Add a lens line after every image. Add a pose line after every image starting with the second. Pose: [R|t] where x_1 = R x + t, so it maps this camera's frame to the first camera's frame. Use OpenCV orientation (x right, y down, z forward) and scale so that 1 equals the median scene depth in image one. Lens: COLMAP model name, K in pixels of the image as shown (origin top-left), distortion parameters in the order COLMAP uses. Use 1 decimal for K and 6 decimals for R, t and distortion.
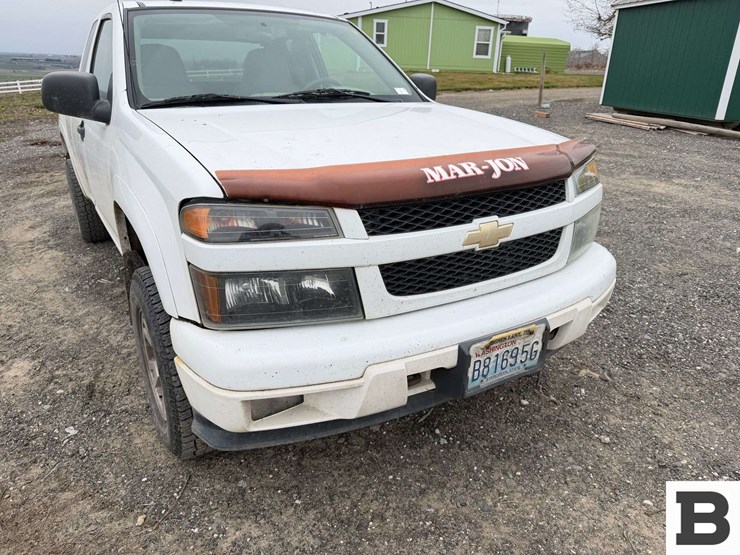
lens RADIAL K [[522.5, 0, 367.1], [0, 522.5, 281.1], [0, 0, 1]] dist [0.055262, -0.061445]
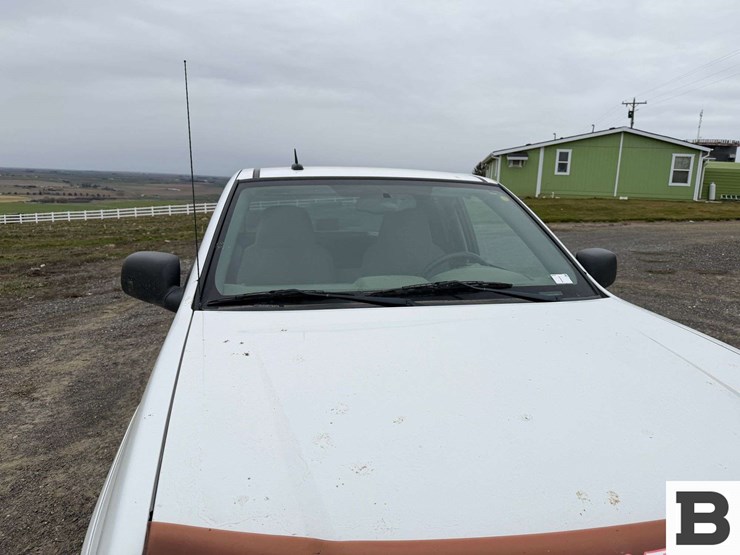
lens RADIAL K [[522.5, 0, 367.1], [0, 522.5, 281.1], [0, 0, 1]] dist [0.055262, -0.061445]
pose [[0.946727, 0.062518, -0.315911, 0.037940], [-0.128348, 0.972949, -0.192089, -0.171702], [0.295356, 0.222402, 0.929141, 0.229289]]
